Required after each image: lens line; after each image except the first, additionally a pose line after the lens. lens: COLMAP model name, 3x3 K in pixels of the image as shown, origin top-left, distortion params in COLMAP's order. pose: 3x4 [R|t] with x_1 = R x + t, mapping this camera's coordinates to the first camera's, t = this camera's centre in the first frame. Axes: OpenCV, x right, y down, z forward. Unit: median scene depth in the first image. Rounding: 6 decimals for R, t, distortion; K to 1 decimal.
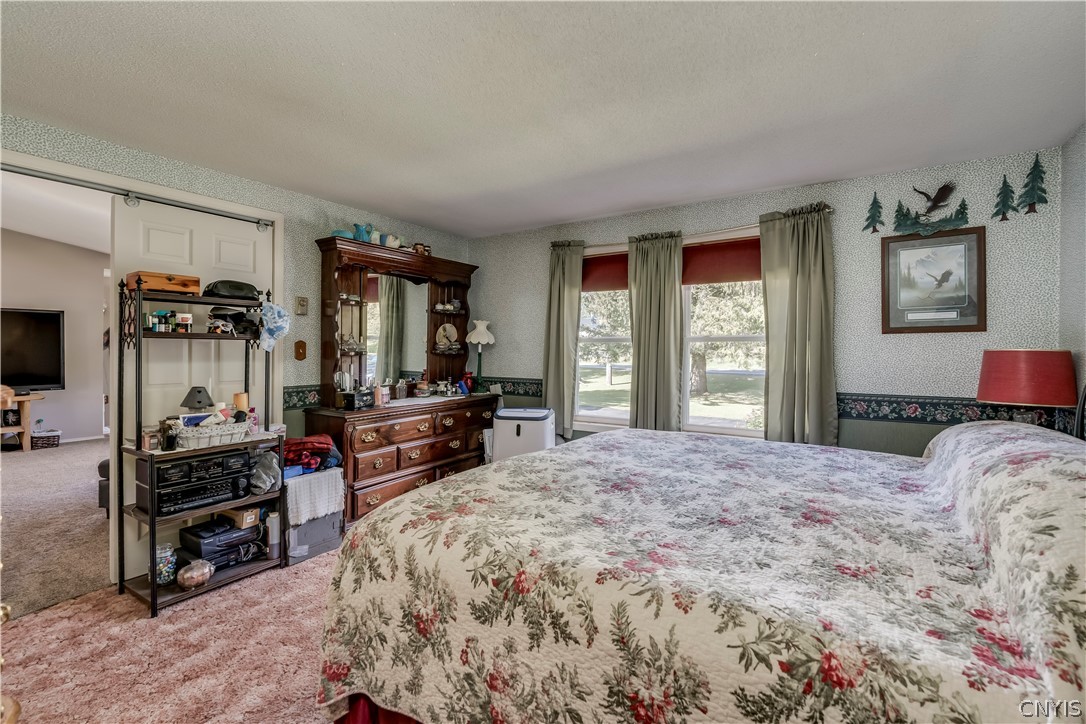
lens RADIAL K [[492.7, 0, 541.8], [0, 492.7, 356.9], [0, 0, 1]] dist [-0.001912, -0.000078]
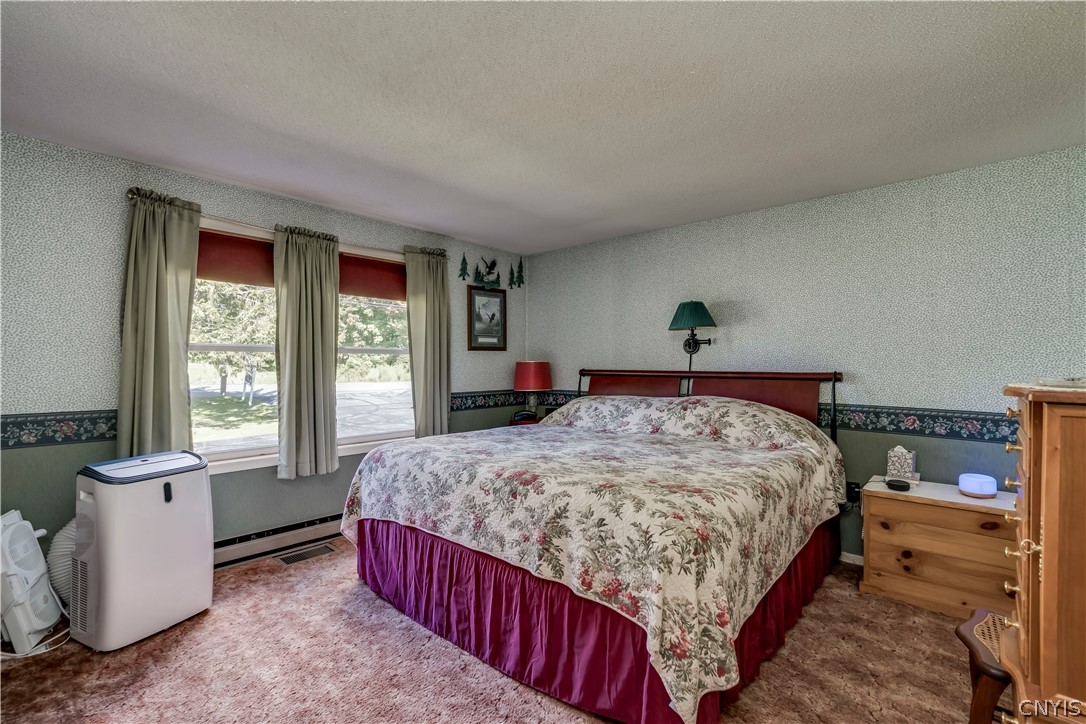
lens RADIAL K [[492.7, 0, 539.4], [0, 492.7, 363.5], [0, 0, 1]] dist [-0.001912, -0.000078]
pose [[0.154386, -0.002108, 0.988008, -0.726407], [0.012525, 0.999922, 0.000176, -0.005741], [-0.987931, 0.012347, 0.154401, 0.565168]]
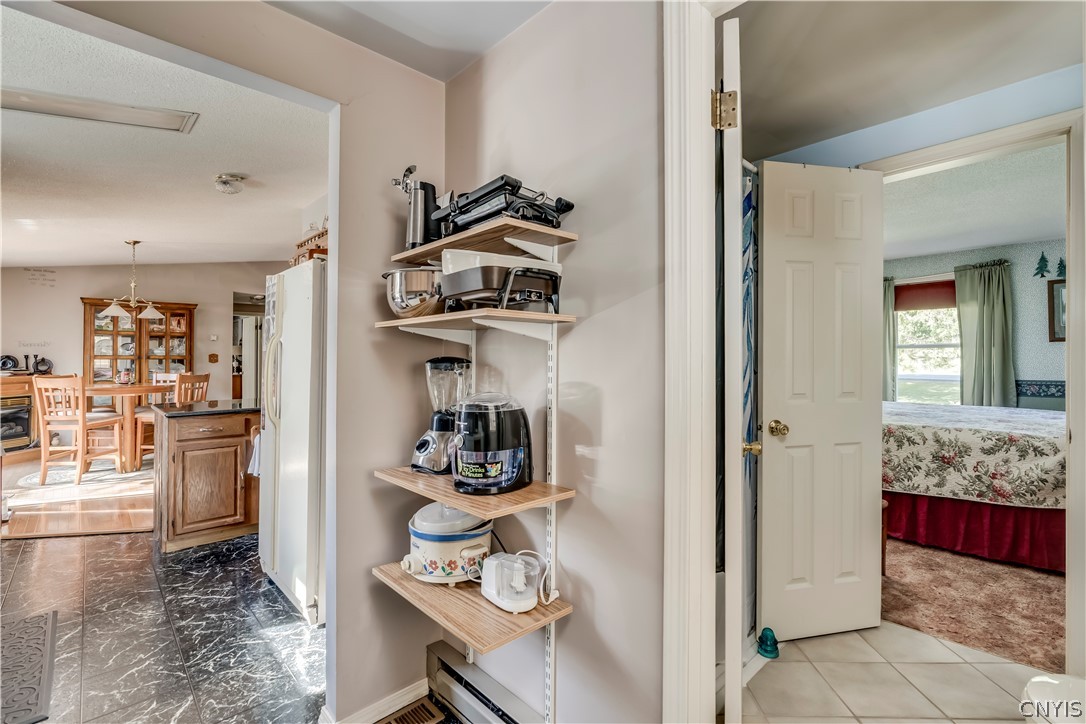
lens RADIAL K [[492.7, 0, 537.8], [0, 492.7, 359.7], [0, 0, 1]] dist [-0.001912, -0.000078]
pose [[0.972462, -0.009803, -0.232855, -0.526558], [0.007970, 0.999929, -0.008814, 0.010433], [0.232925, 0.006715, 0.972472, -0.897503]]
